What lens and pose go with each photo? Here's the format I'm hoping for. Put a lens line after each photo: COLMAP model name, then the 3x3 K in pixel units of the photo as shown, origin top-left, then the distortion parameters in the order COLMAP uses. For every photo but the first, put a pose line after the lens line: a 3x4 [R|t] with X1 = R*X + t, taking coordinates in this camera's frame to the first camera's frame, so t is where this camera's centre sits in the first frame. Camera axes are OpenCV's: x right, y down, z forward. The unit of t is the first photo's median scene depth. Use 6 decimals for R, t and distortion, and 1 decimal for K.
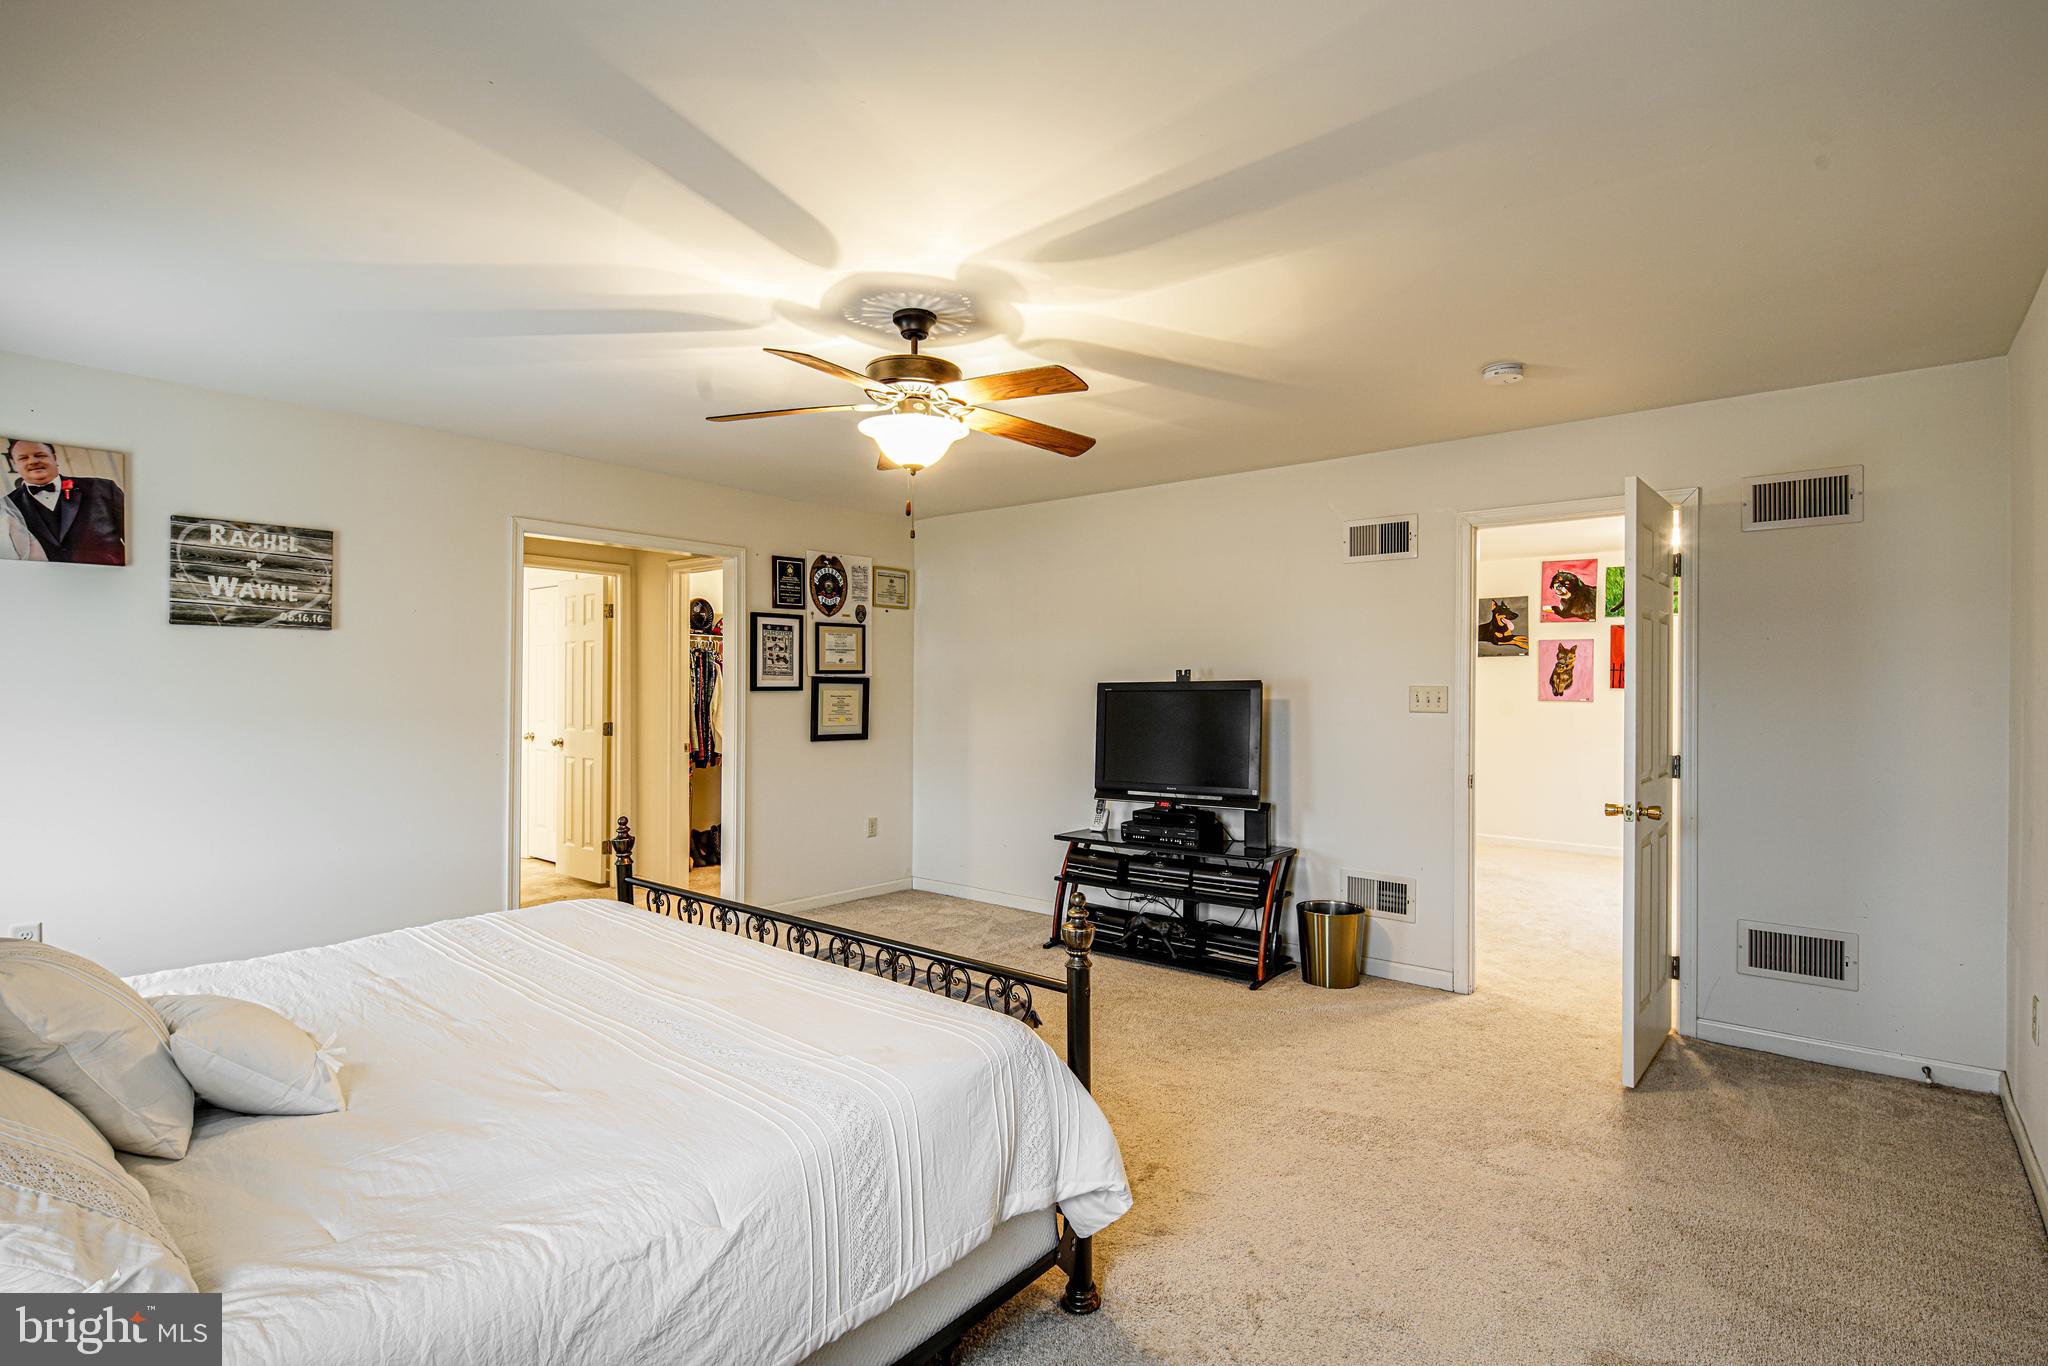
lens RADIAL K [[992.4, 0, 1025.6], [0, 992.4, 681.3], [0, 0, 1]] dist [-0.001442, -0.002462]
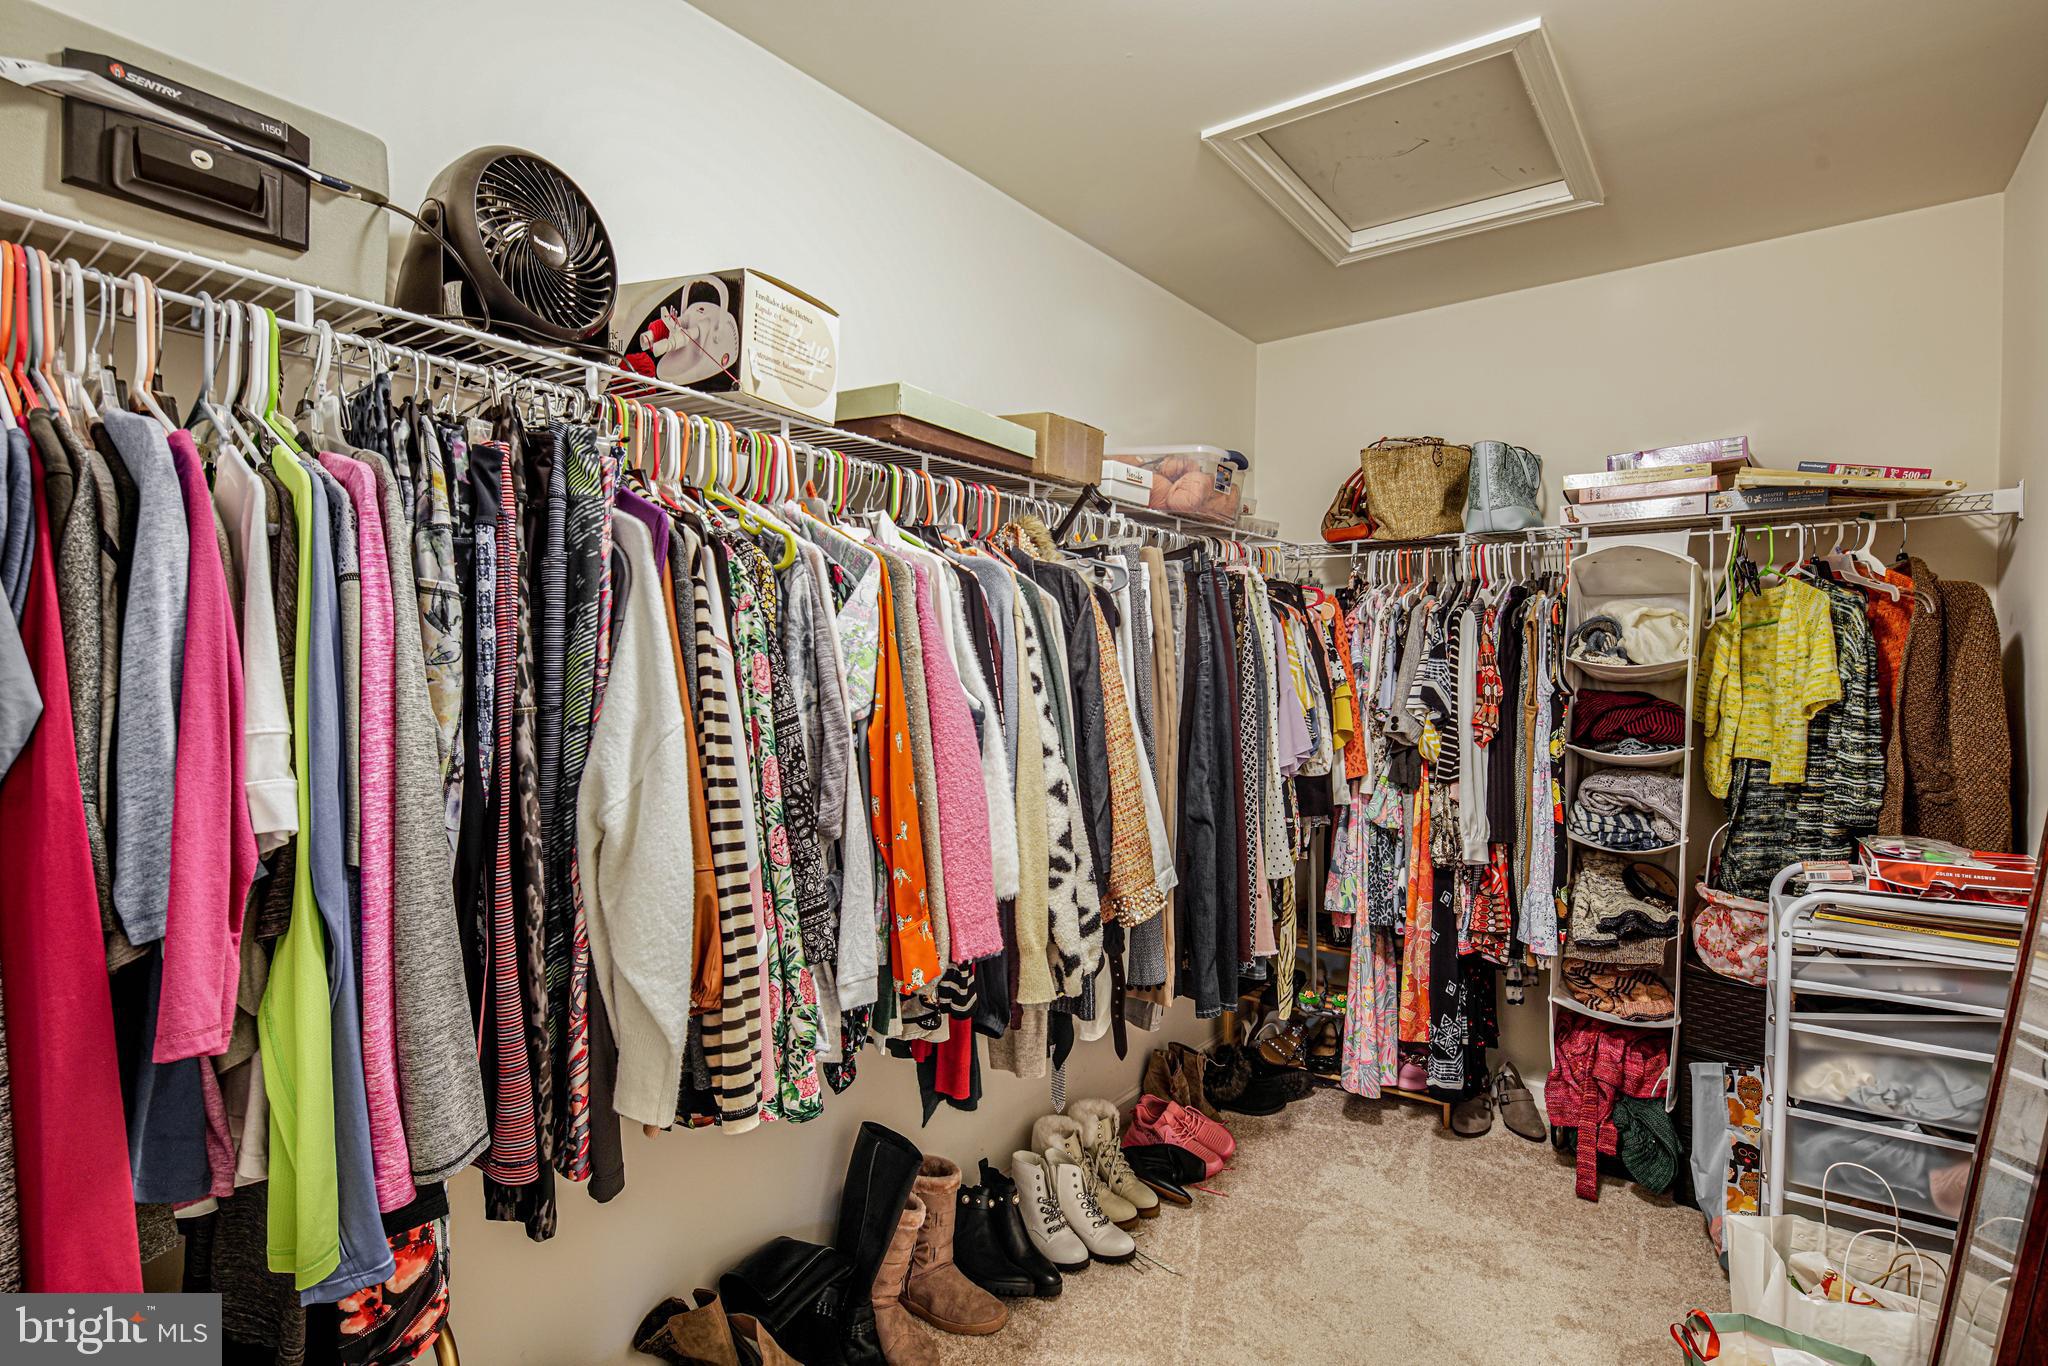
lens RADIAL K [[992.4, 0, 1042.2], [0, 992.4, 679.6], [0, 0, 1]] dist [-0.001442, -0.002462]
pose [[0.998872, -0.002116, 0.047436, -0.466433], [0.001082, 0.999761, 0.021812, 0.008019], [-0.047471, -0.021737, 0.998636, 1.545612]]
